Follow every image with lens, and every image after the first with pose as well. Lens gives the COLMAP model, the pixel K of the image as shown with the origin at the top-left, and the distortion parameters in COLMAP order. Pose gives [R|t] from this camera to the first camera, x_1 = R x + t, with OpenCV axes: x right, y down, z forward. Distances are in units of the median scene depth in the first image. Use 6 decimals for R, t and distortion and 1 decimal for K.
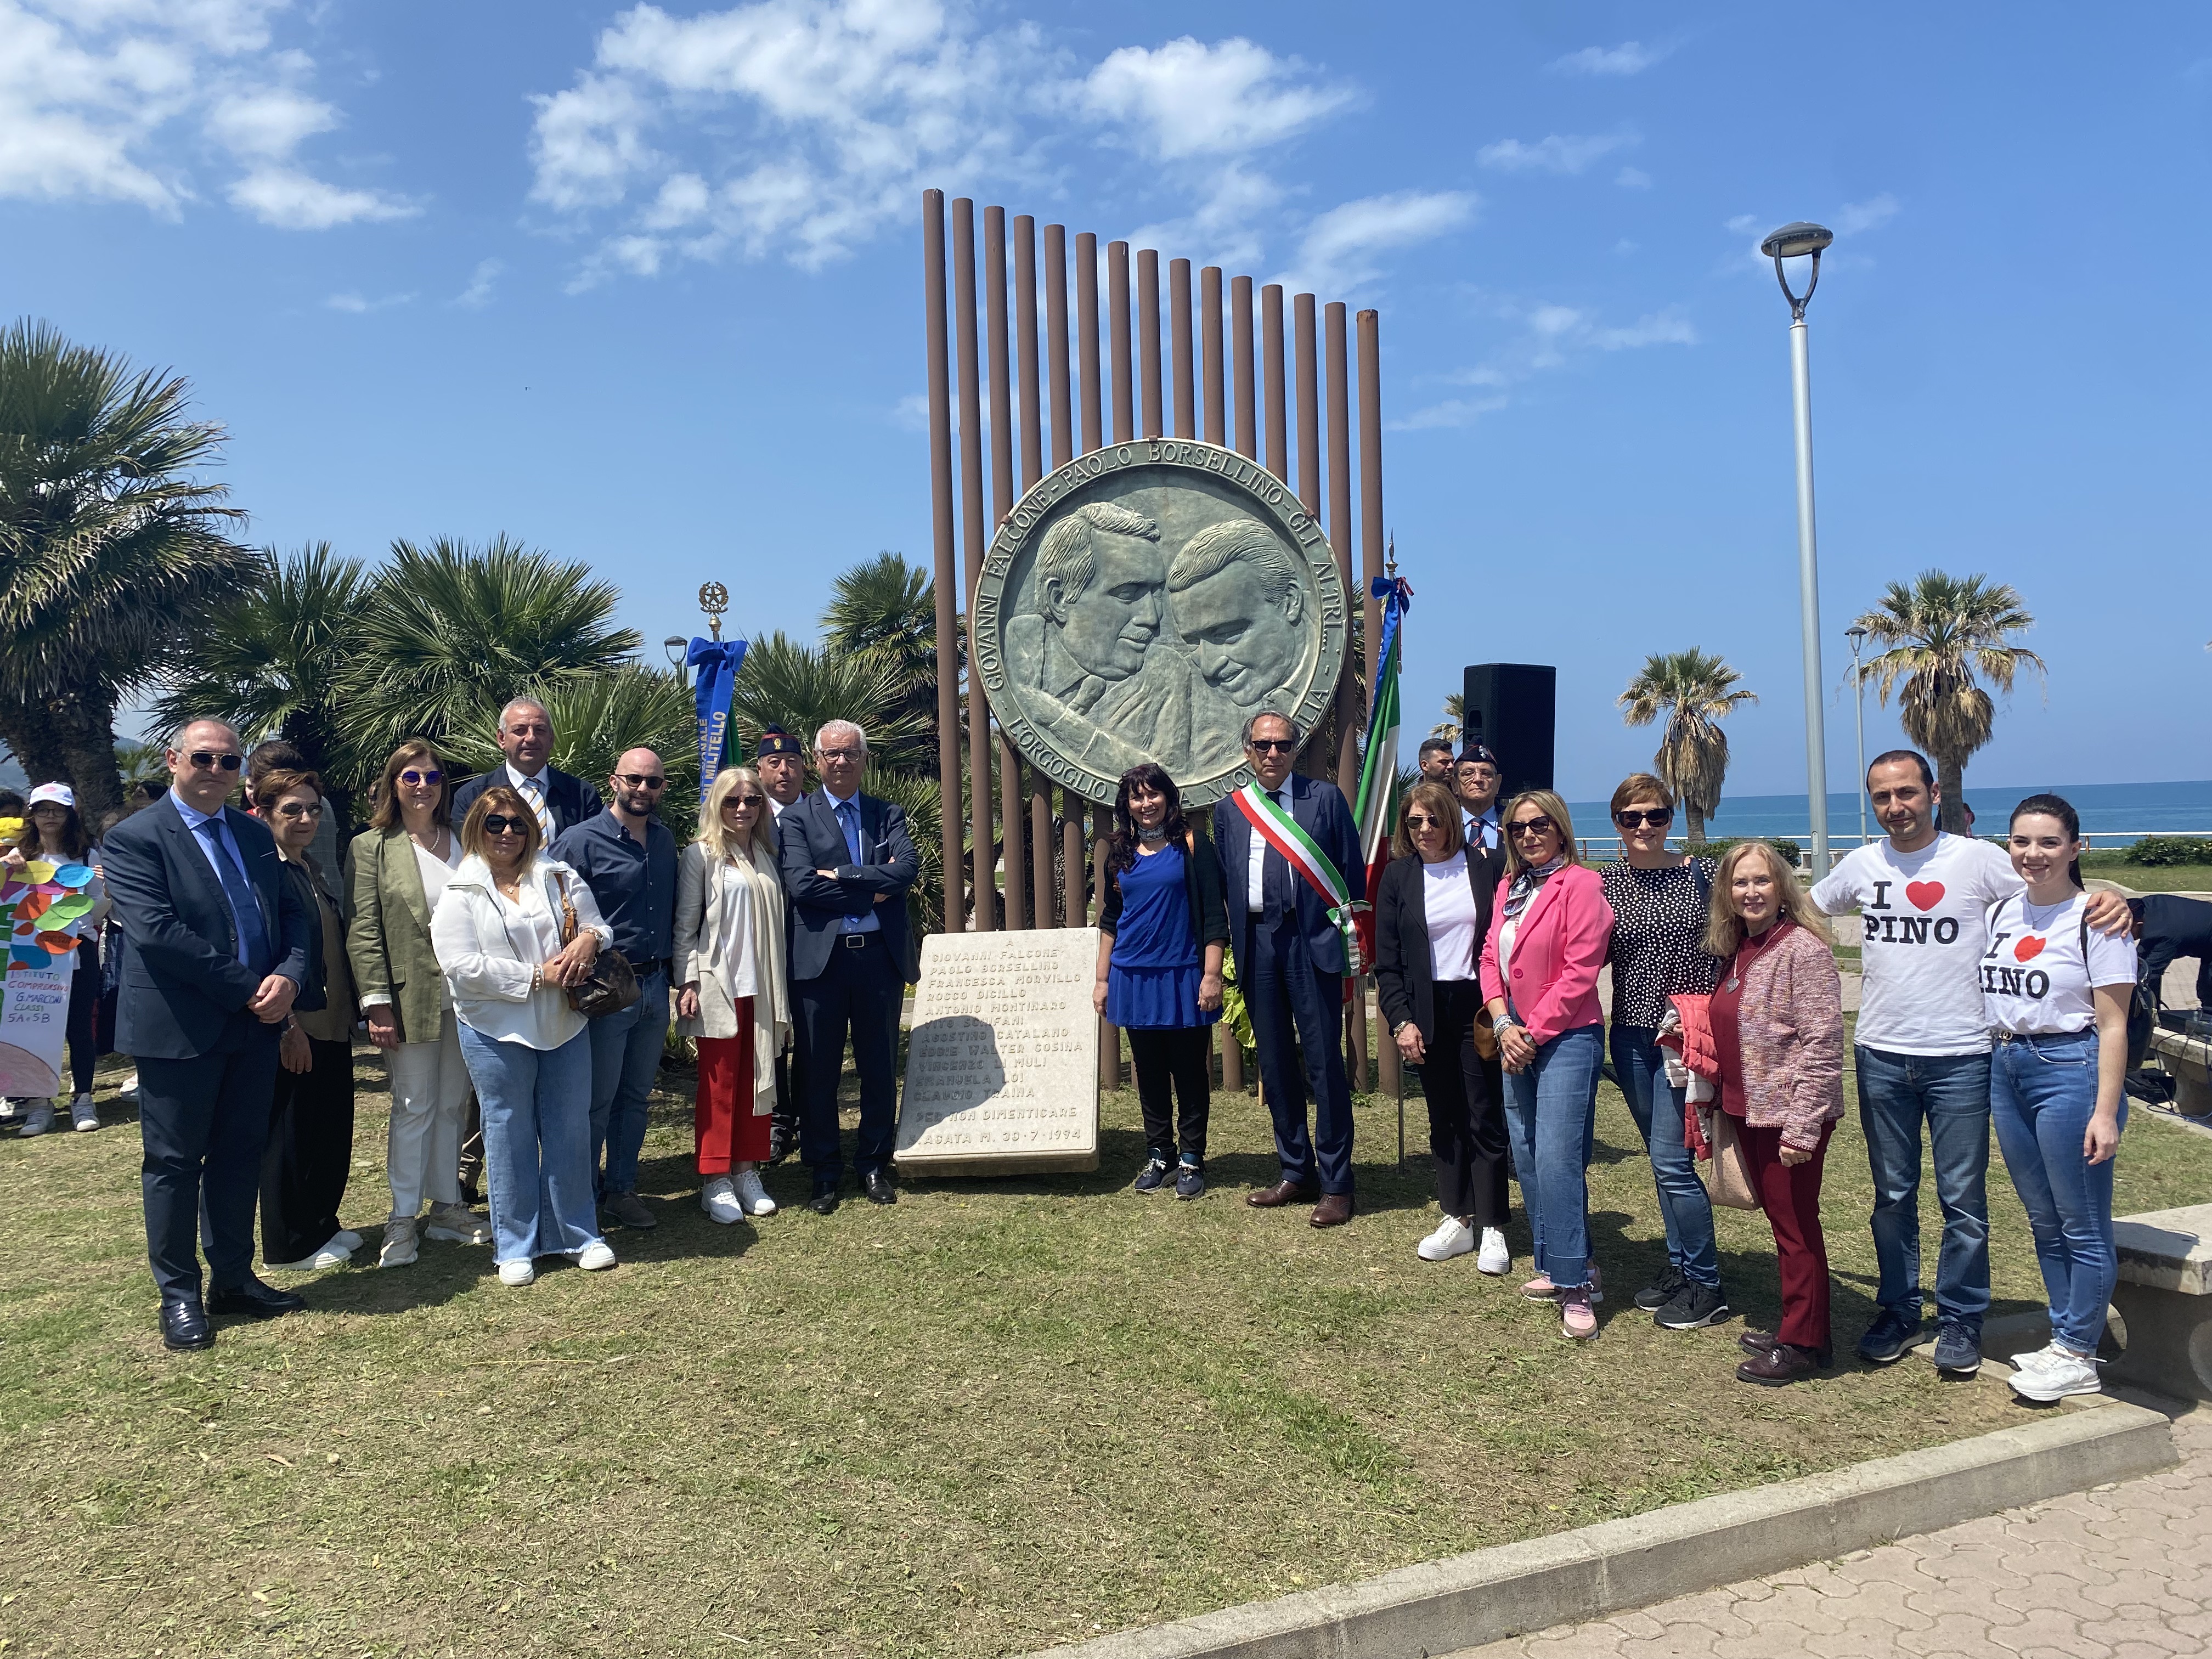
lens RADIAL K [[1670.6, 0, 1097.3], [0, 1670.6, 828.7], [0, 0, 1]] dist [0.060405, -0.058592]
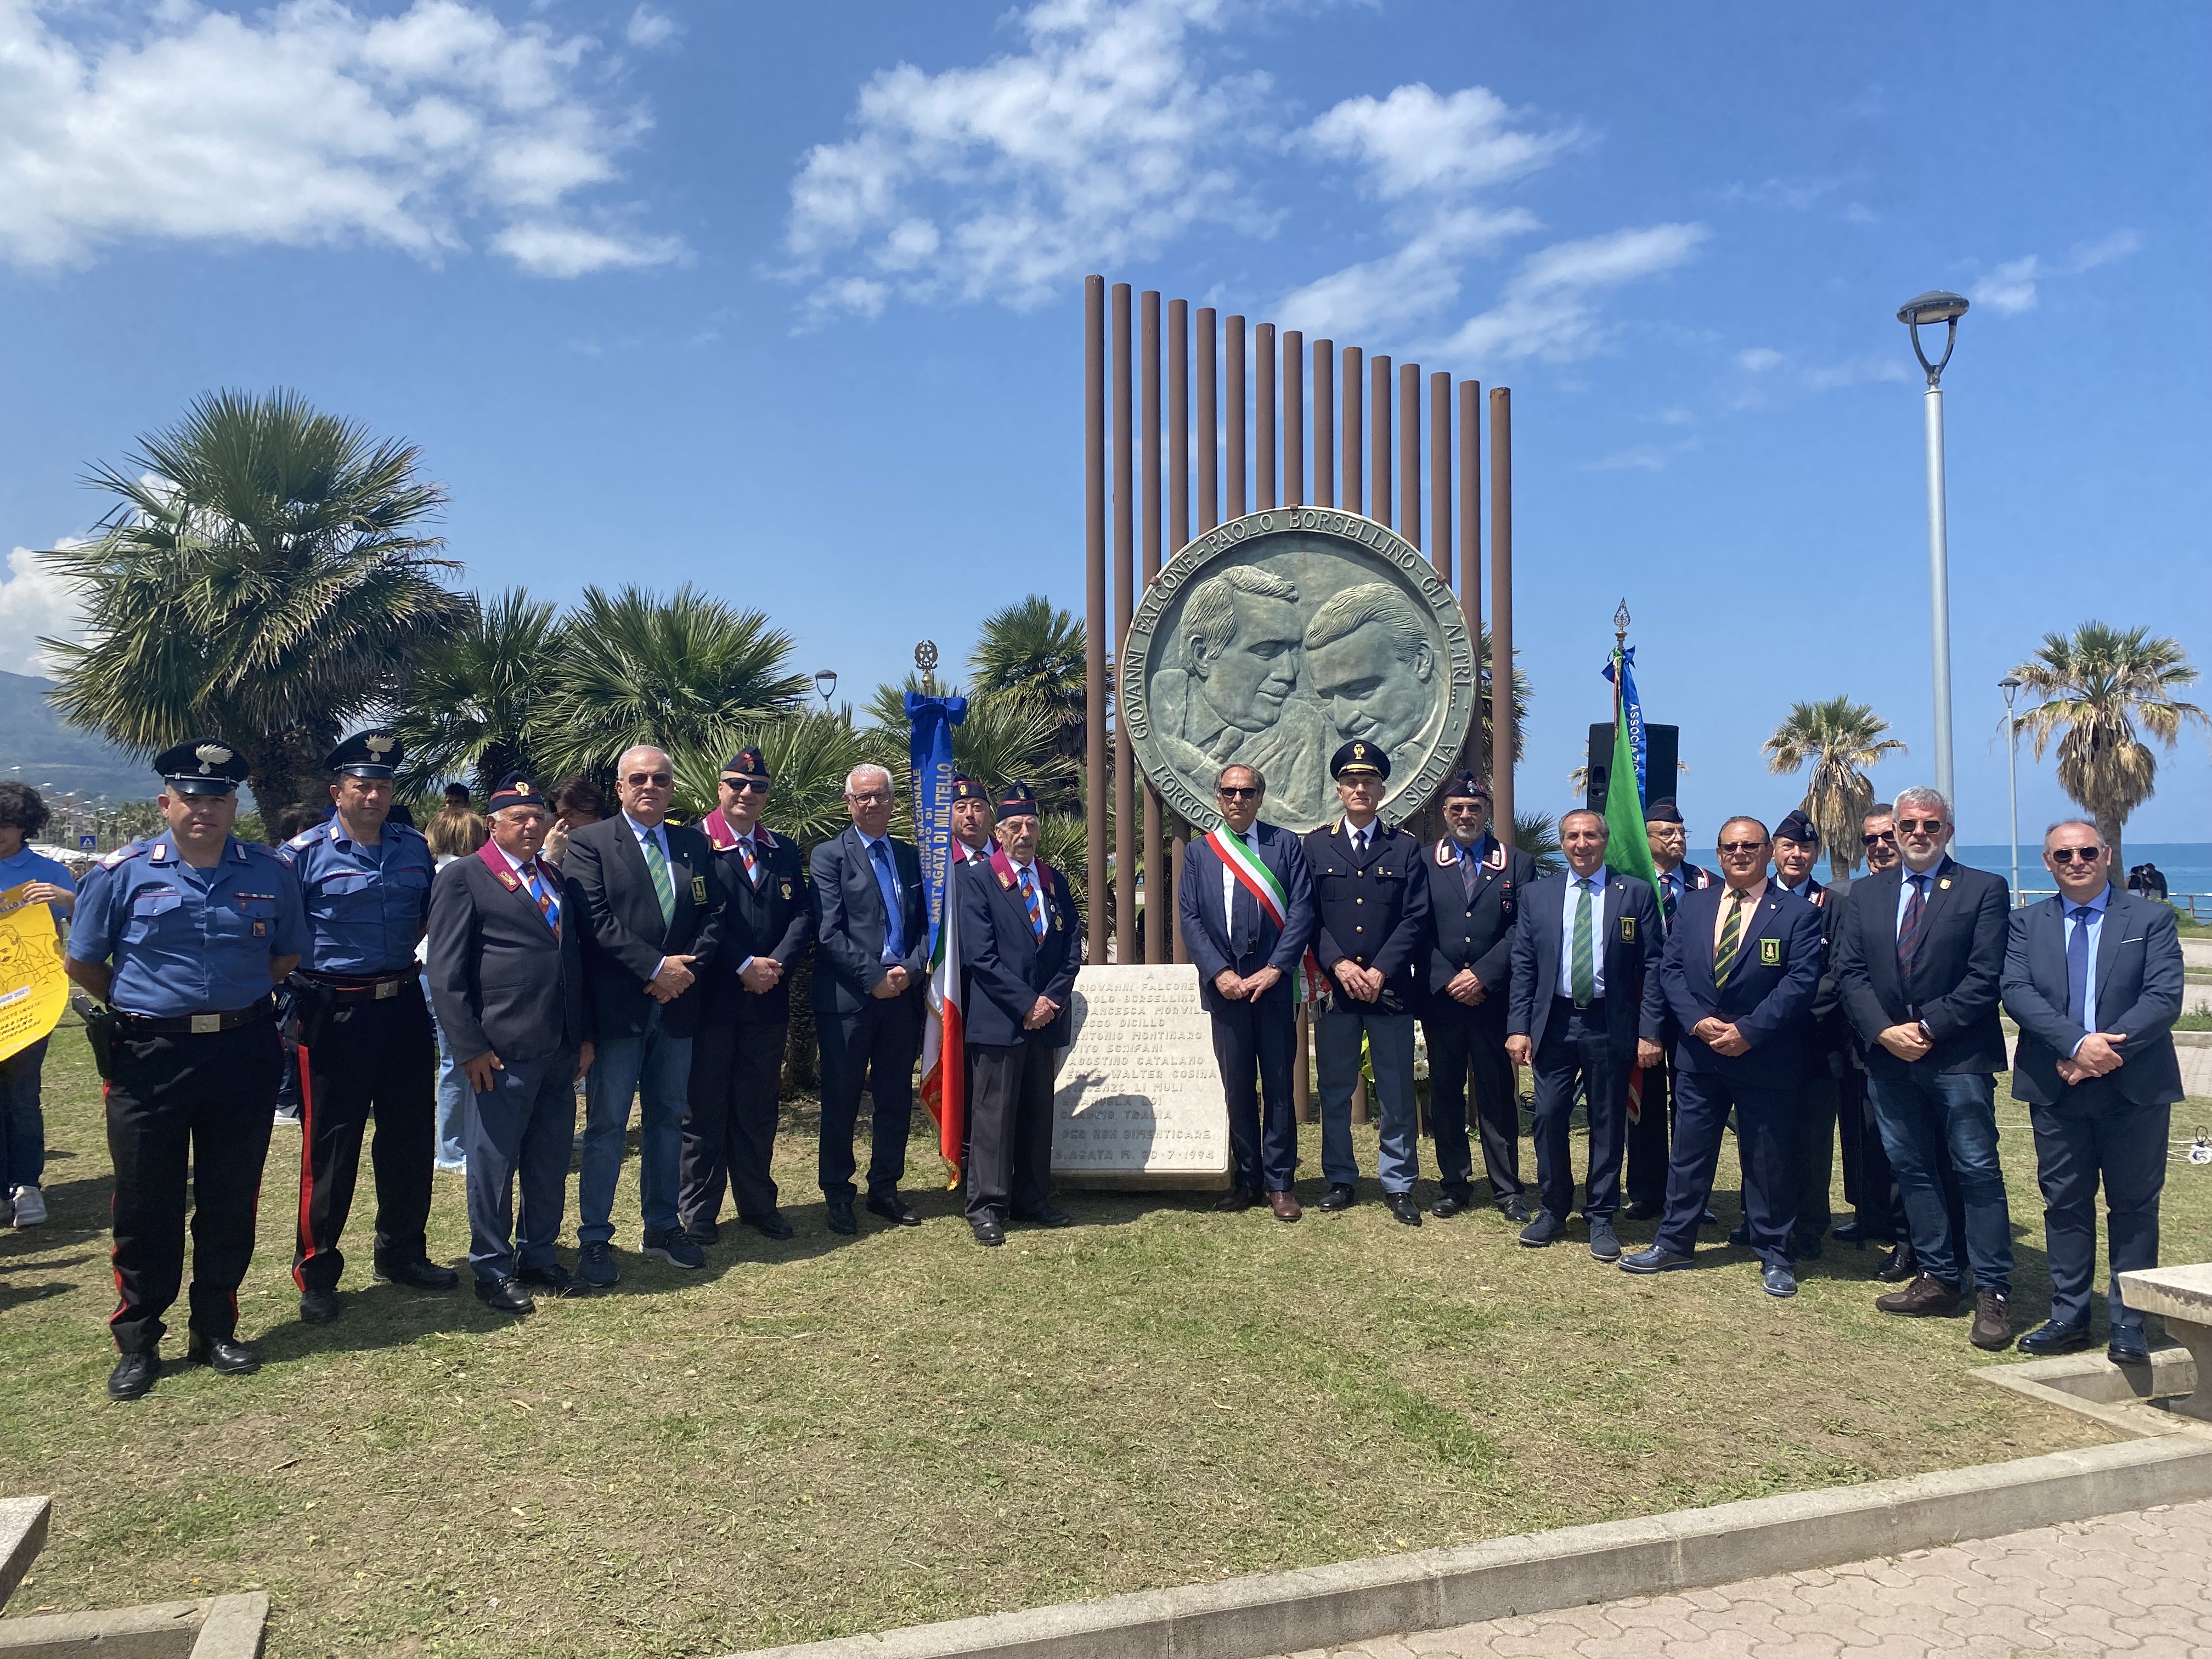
lens RADIAL K [[1669.0, 0, 1106.6], [0, 1669.0, 819.4], [0, 0, 1]] dist [0.069558, -0.094980]
pose [[0.997077, 0.021154, -0.073417, -0.003016], [-0.023025, 0.999429, -0.024740, -0.004534], [0.072852, 0.026358, 0.996994, -0.066036]]
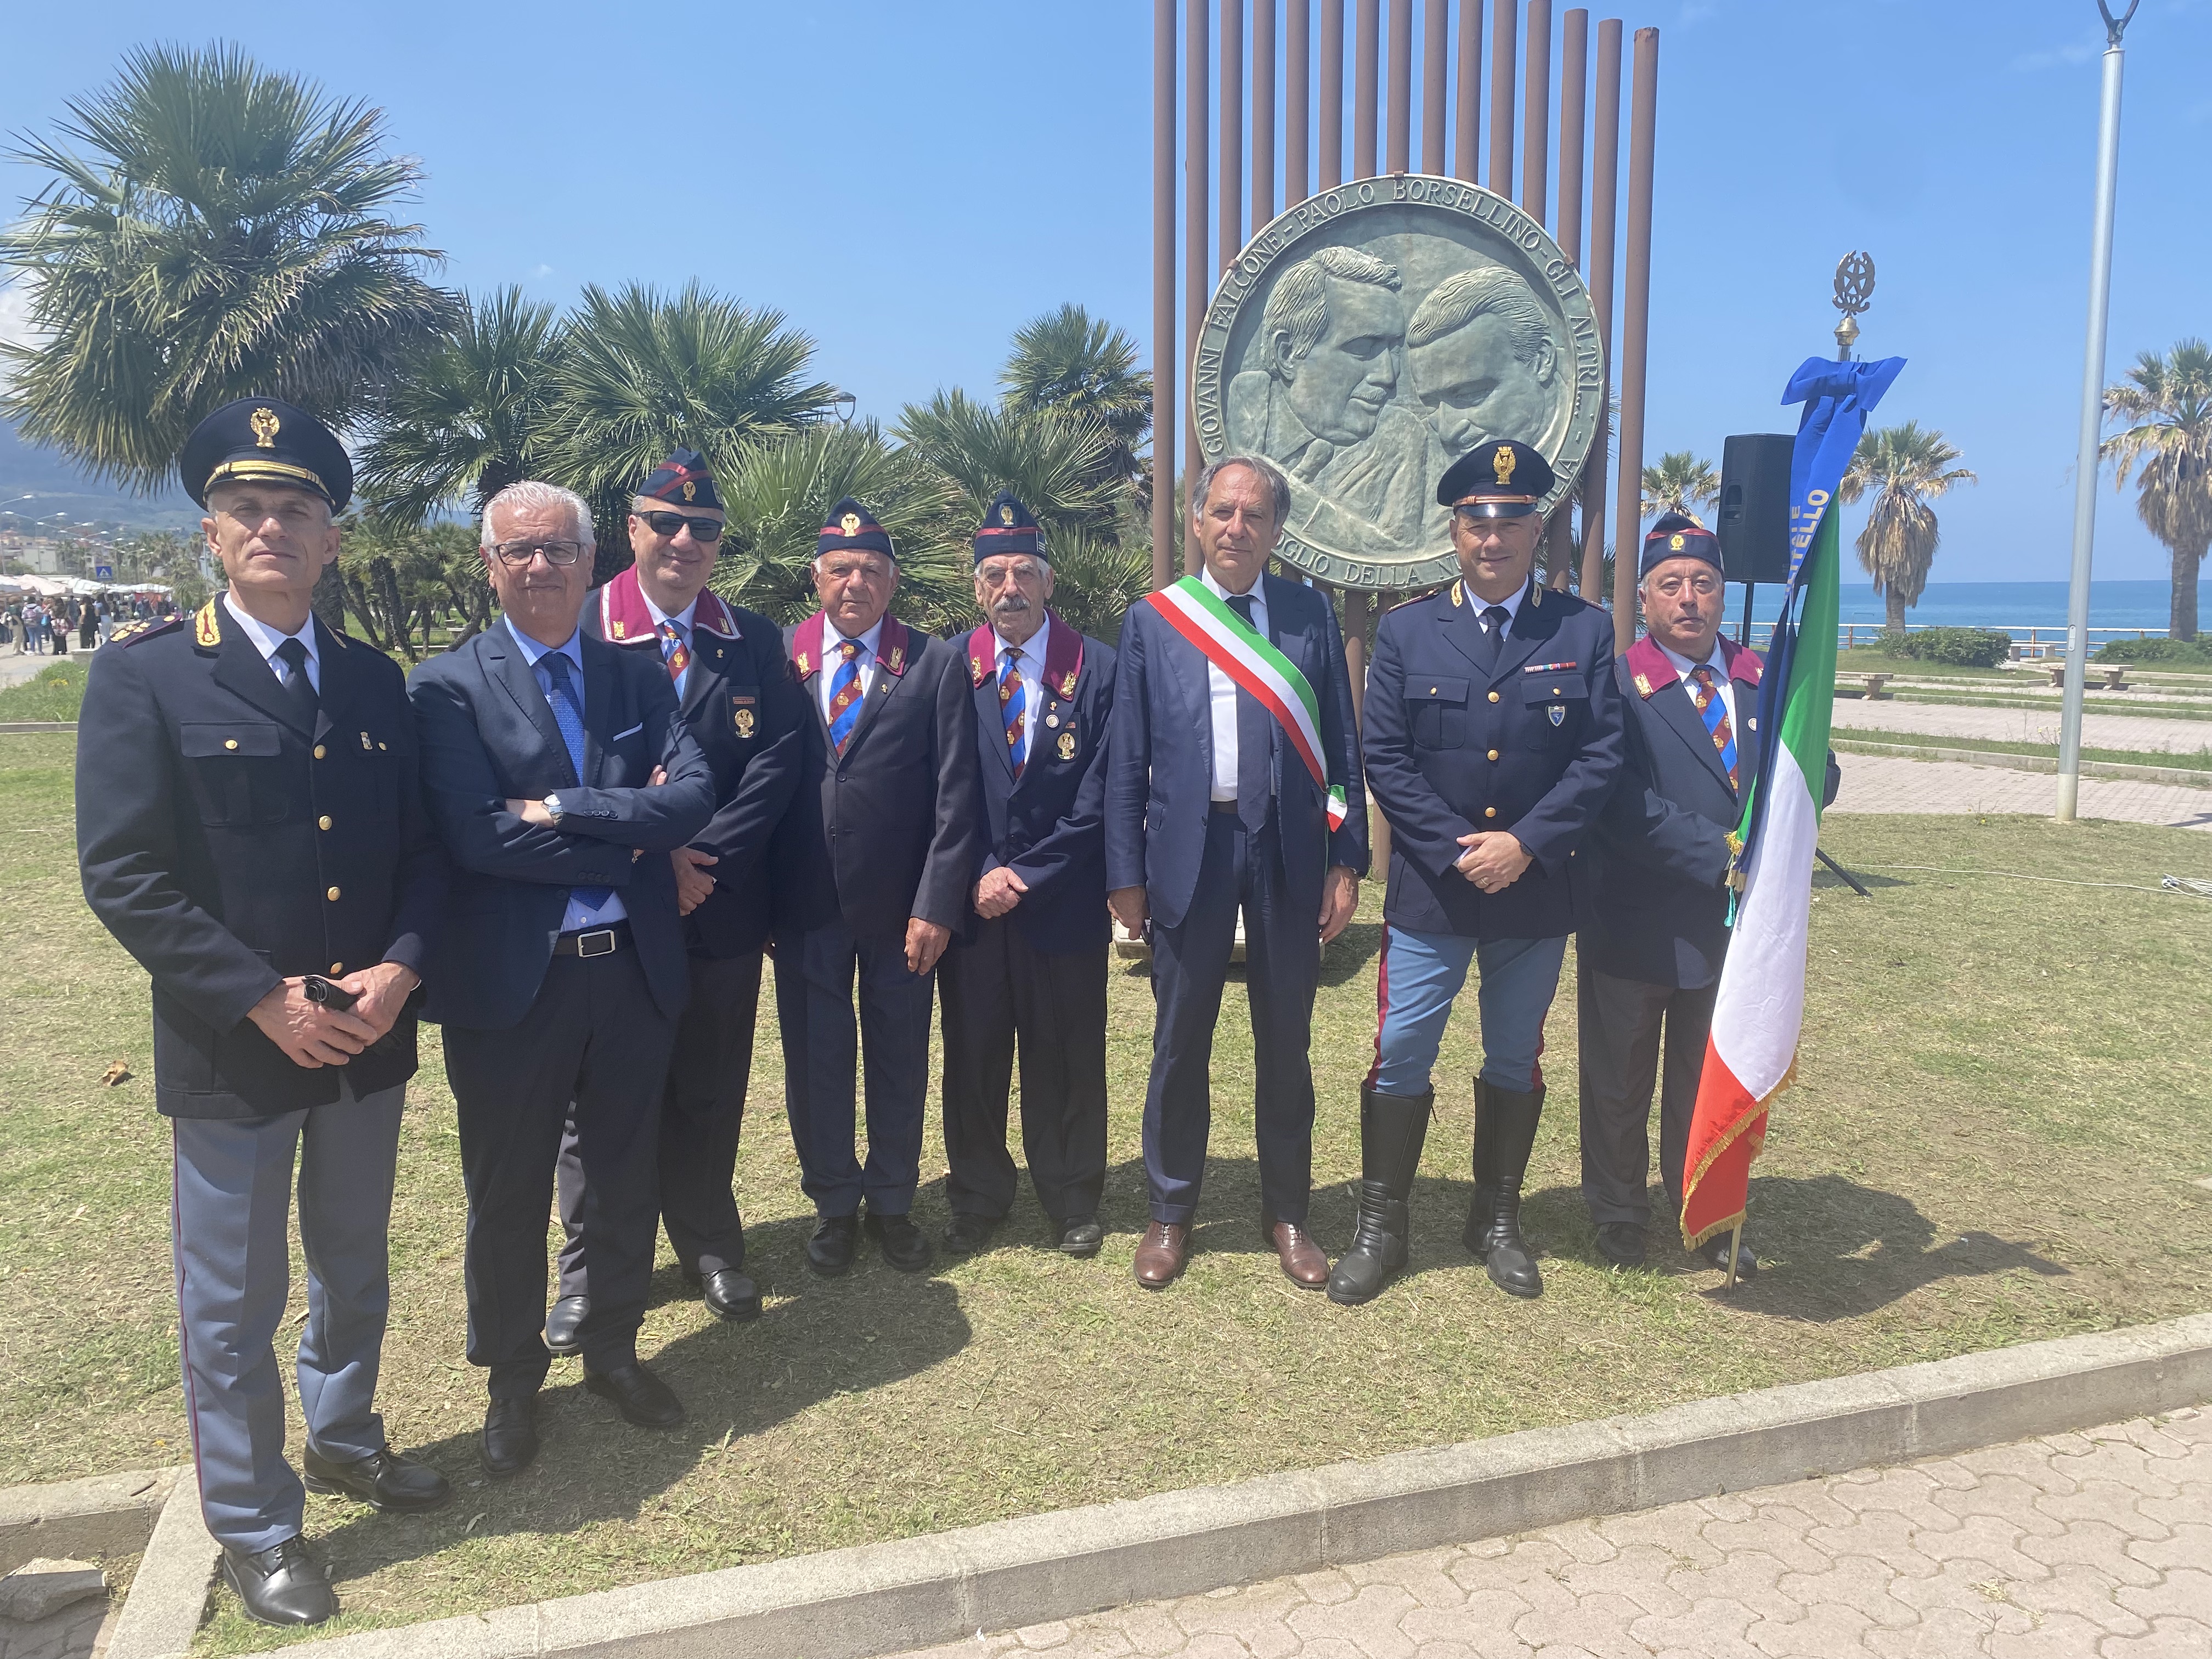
lens RADIAL K [[1670.9, 0, 1106.0], [0, 1670.9, 829.5], [0, 0, 1]] dist [0.044883, -0.055028]
pose [[0.995947, 0.037035, -0.081962, -0.037170], [-0.025481, 0.990136, 0.137775, -0.001735], [0.086256, -0.135128, 0.987066, 0.037136]]
